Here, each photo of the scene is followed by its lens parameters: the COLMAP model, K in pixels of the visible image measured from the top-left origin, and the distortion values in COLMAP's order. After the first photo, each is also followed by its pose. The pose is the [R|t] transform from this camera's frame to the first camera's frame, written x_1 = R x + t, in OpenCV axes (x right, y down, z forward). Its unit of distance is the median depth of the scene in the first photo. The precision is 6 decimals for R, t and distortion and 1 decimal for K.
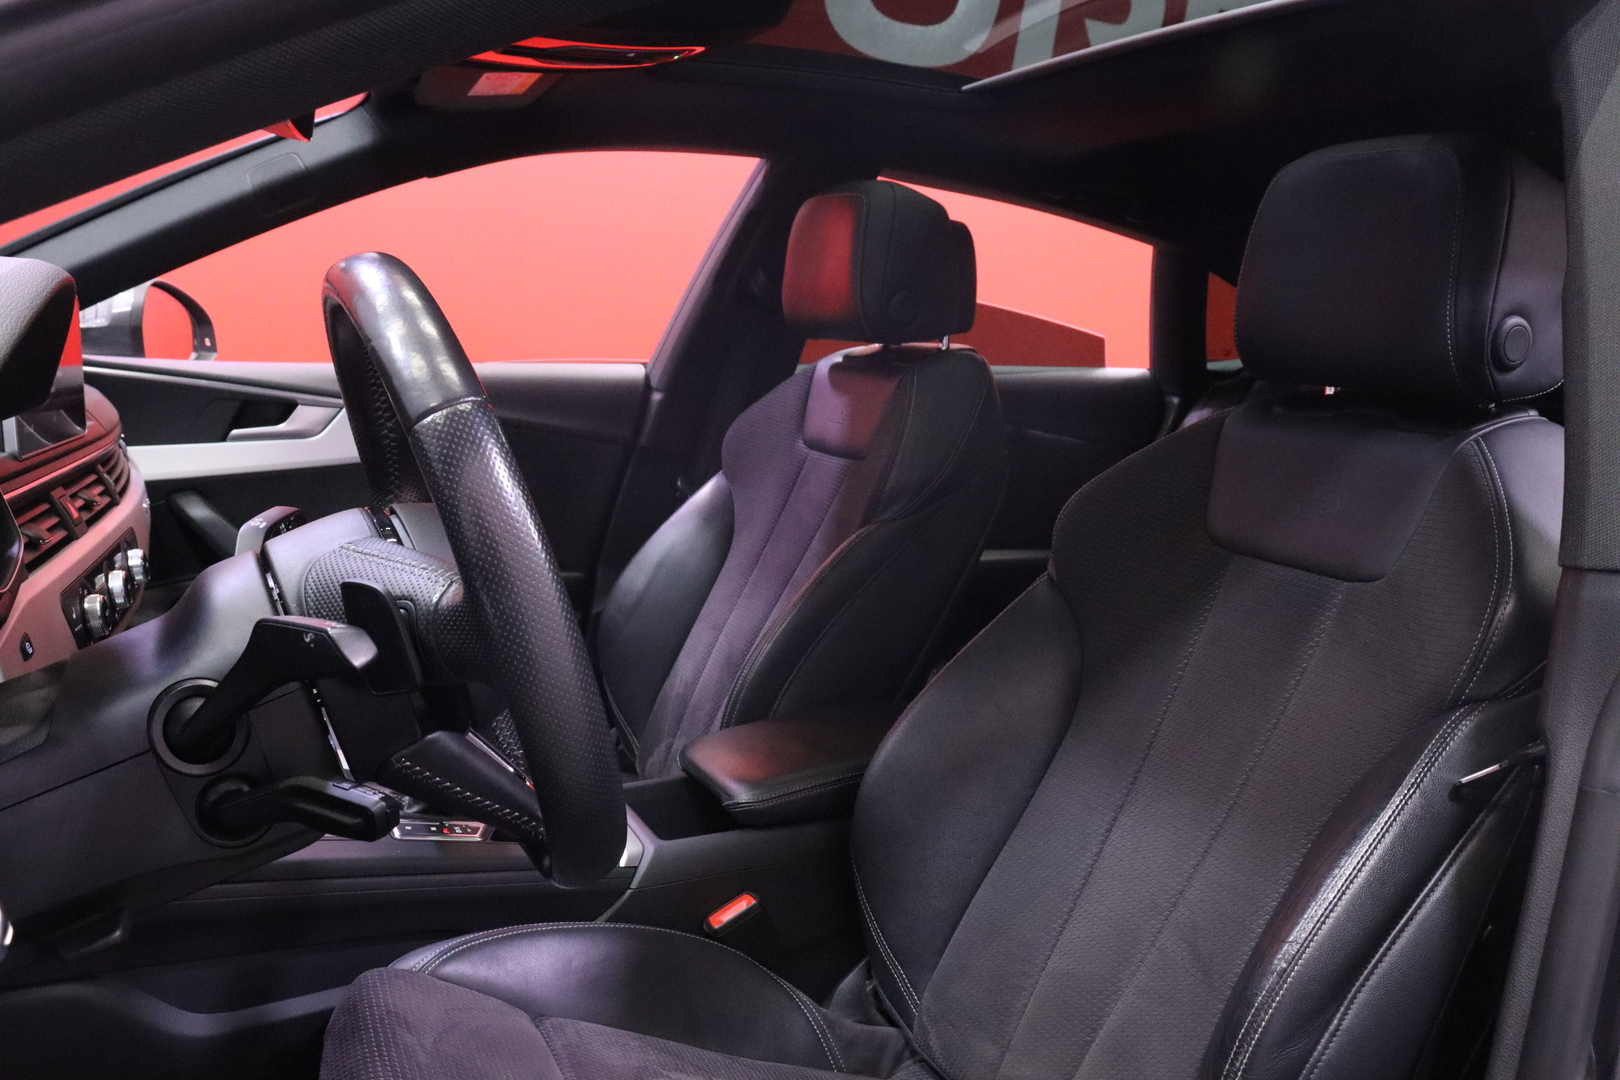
lens RADIAL K [[1329.2, 0, 797.2], [0, 1329.2, 548.6], [0, 0, 1]] dist [-0.174378, 0.147250]
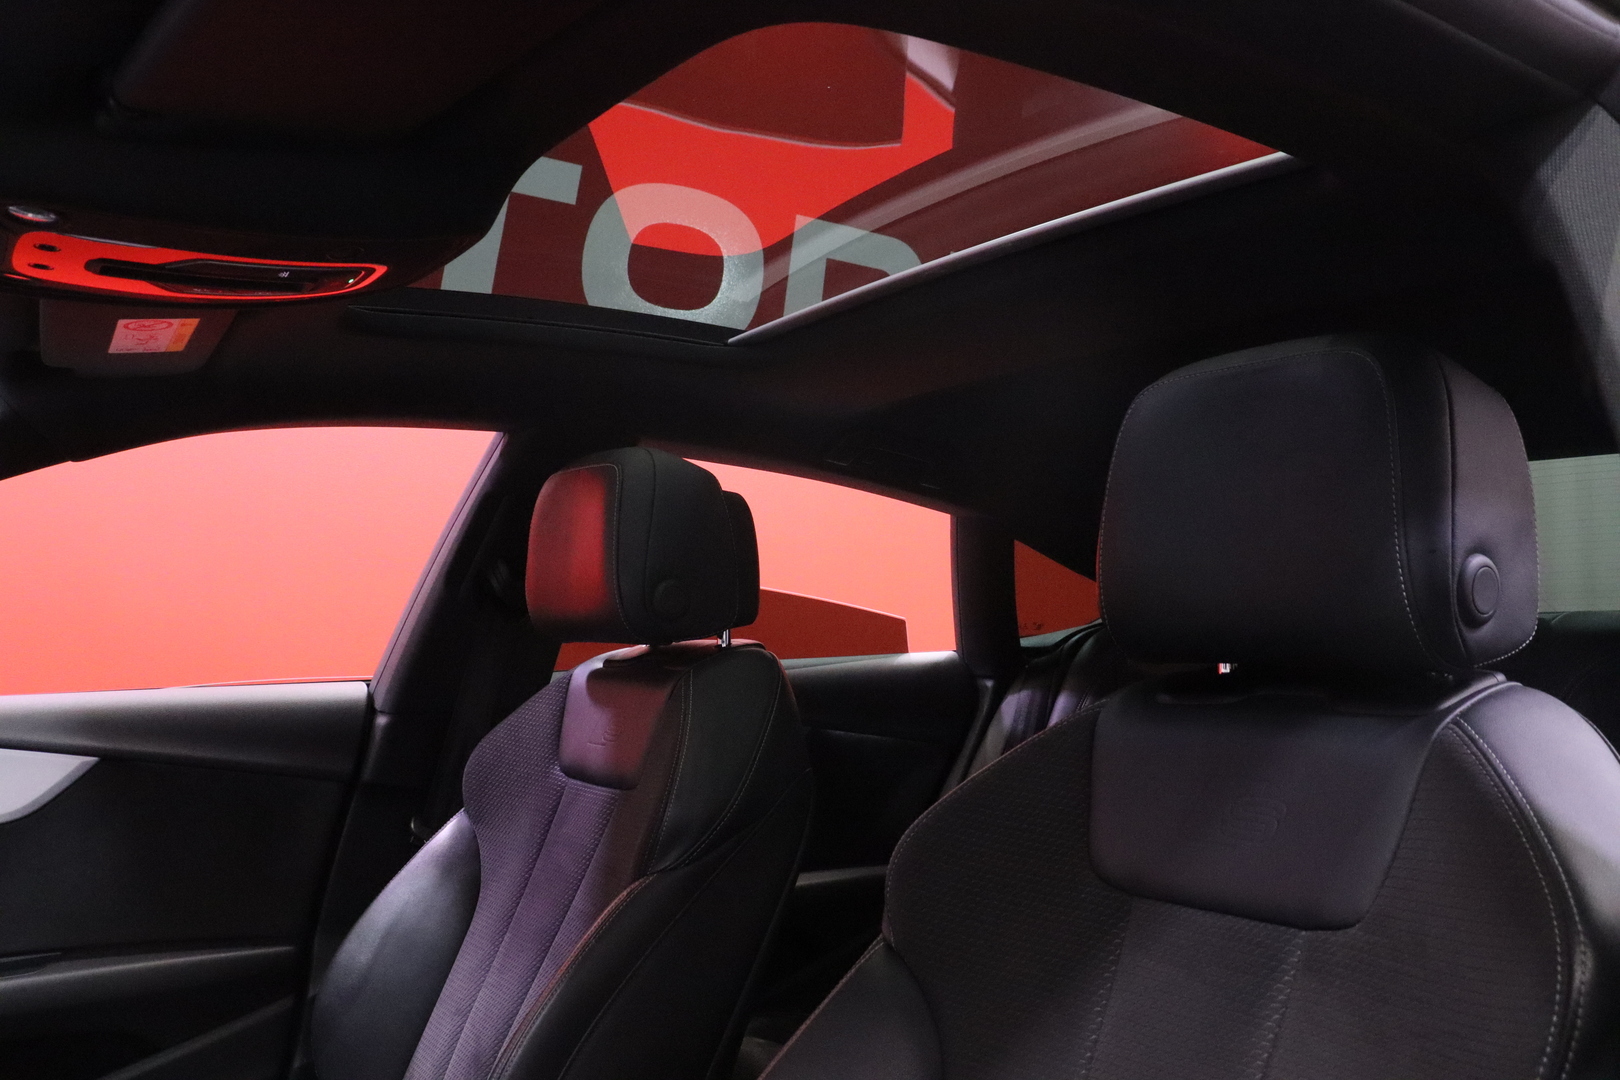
lens RADIAL K [[1329.2, 0, 818.9], [0, 1329.2, 545.7], [0, 0, 1]] dist [-0.174378, 0.147250]
pose [[0.982595, -0.042612, 0.180805, 0.021481], [0.081226, 0.973910, -0.211899, -0.031175], [-0.167059, 0.222897, 0.960421, 0.178474]]
